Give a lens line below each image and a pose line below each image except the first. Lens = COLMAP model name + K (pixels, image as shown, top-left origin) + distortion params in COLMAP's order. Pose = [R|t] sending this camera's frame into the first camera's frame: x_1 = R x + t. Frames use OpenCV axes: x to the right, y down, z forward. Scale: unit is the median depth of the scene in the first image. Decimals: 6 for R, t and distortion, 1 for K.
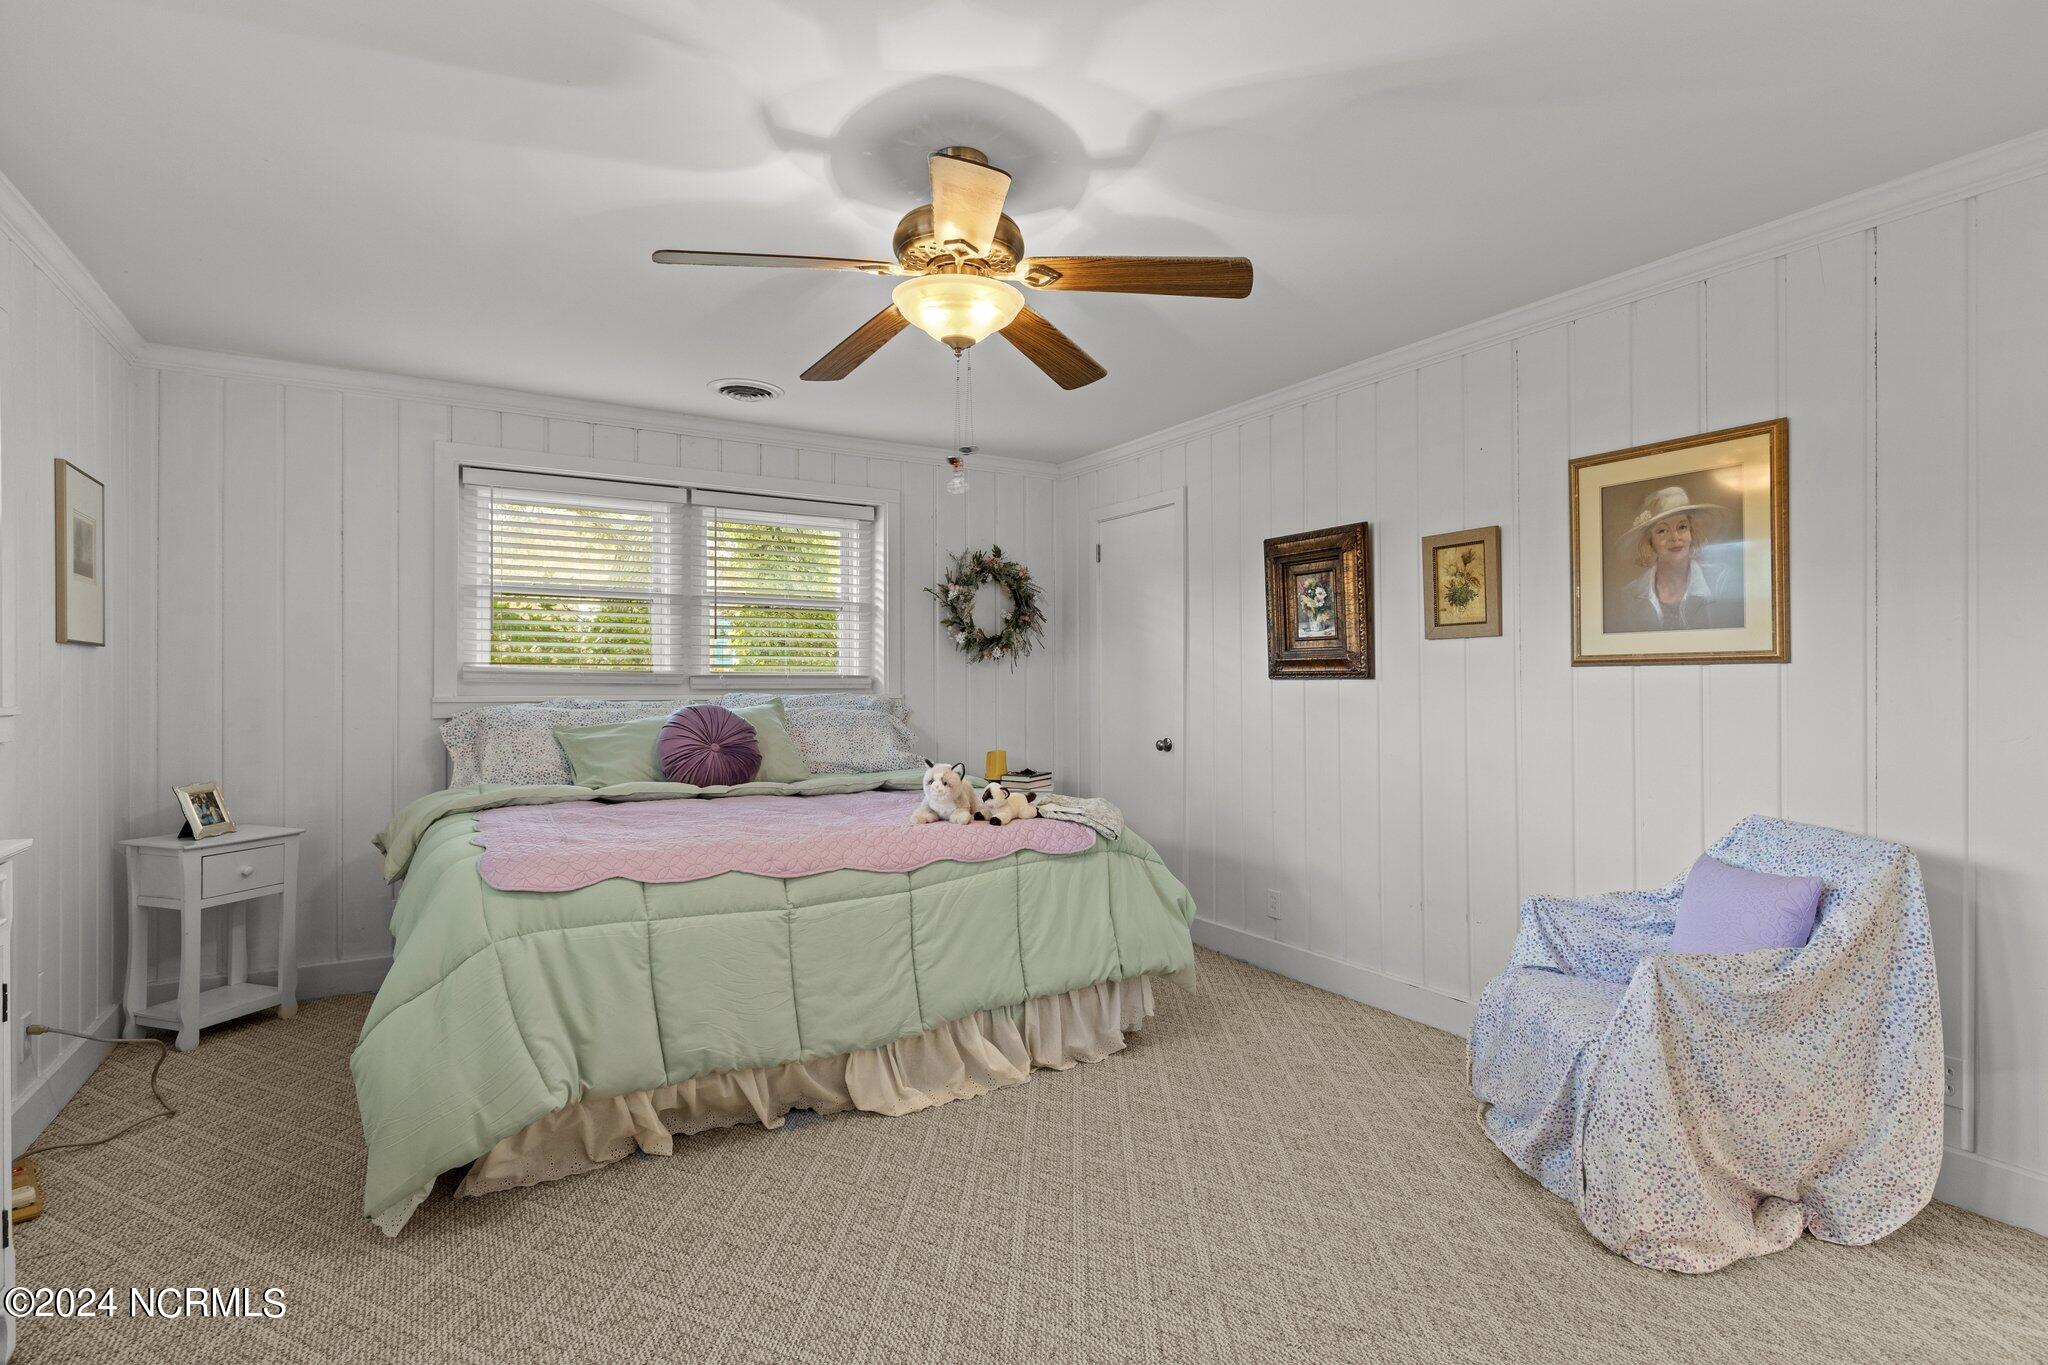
lens RADIAL K [[996.4, 0, 1025.1], [0, 996.4, 681.4], [0, 0, 1]] dist [0.005938, -0.000551]
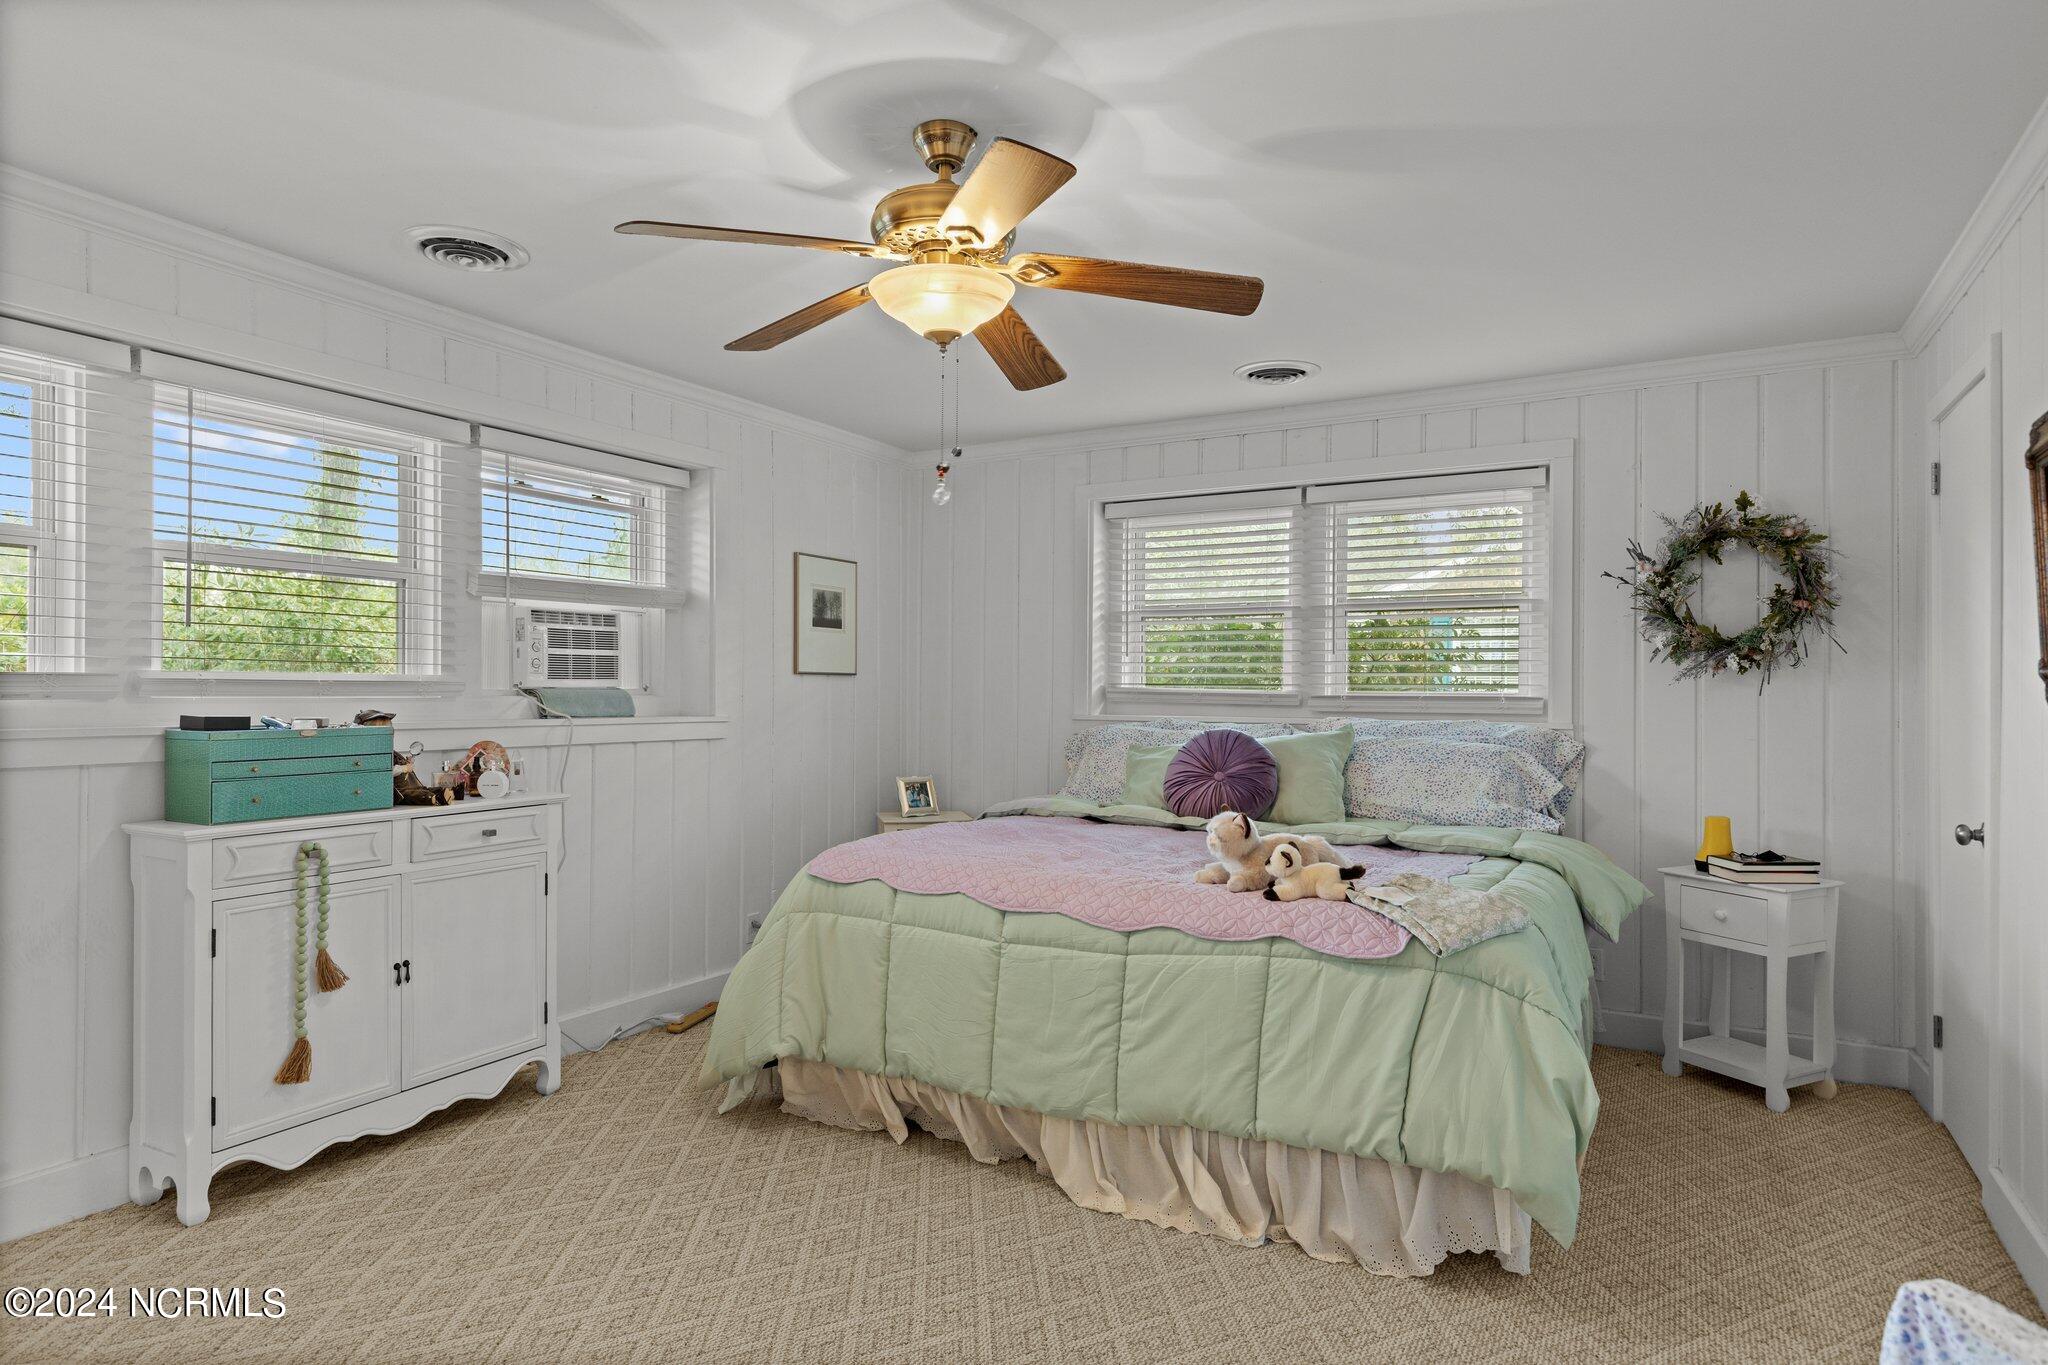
lens RADIAL K [[1153.4, 0, 1021.6], [0, 1153.4, 685.7], [0, 0, 1]] dist [0.016828, -0.000389]
pose [[0.486234, -0.001745, -0.873827, 0.649639], [-0.004324, 0.999981, -0.004402, -0.013752], [0.873818, 0.005919, 0.486217, 0.407261]]
